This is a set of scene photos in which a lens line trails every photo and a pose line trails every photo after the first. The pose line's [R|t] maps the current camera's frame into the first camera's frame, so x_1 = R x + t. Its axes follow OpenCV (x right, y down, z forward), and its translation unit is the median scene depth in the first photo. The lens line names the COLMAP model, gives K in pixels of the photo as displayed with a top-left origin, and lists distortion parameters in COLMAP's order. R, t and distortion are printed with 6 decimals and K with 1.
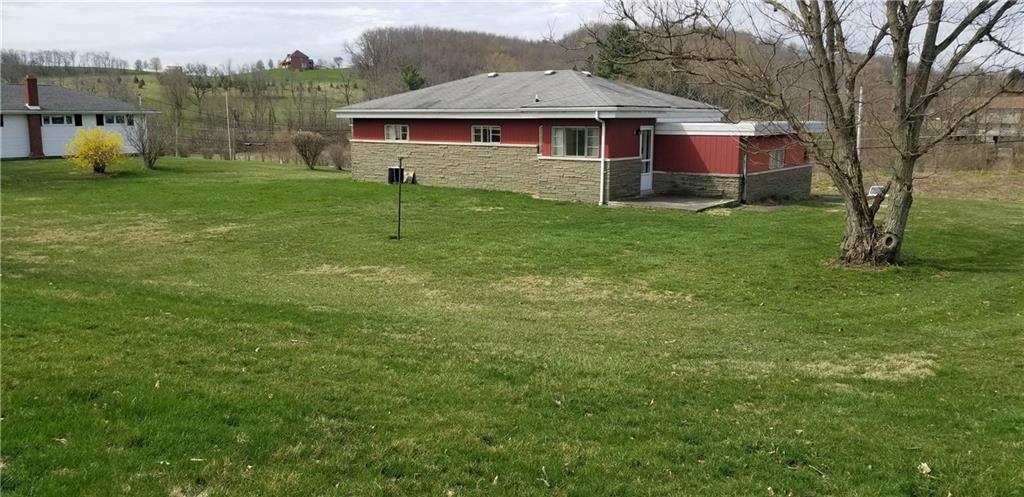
lens RADIAL K [[790.1, 0, 512.0], [0, 790.1, 248.5], [0, 0, 1]] dist [0.095363, -0.109223]
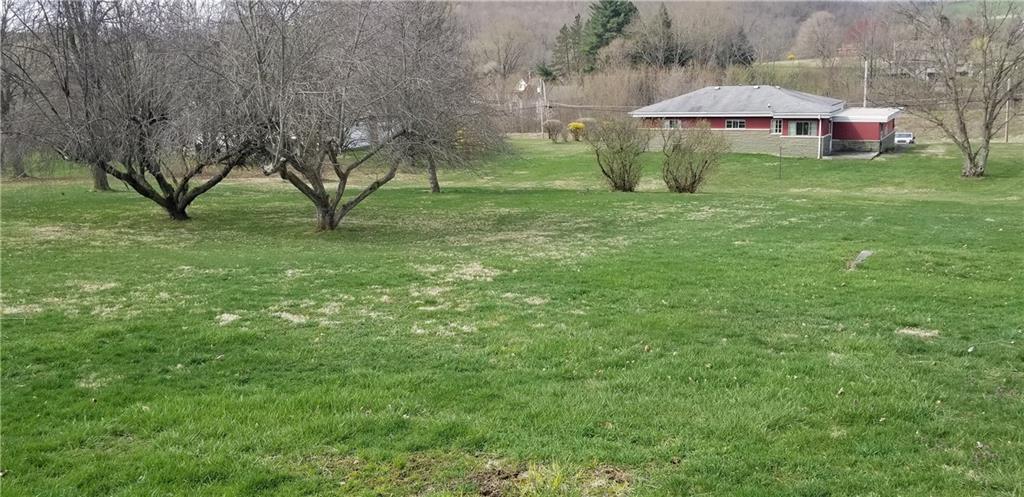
lens RADIAL K [[790.1, 0, 512.0], [0, 790.1, 248.5], [0, 0, 1]] dist [0.095363, -0.109223]
pose [[0.994903, -0.062655, 0.079010, -0.869034], [0.056758, 0.995583, 0.074786, -0.021463], [-0.083347, -0.069920, 0.994065, -1.053620]]
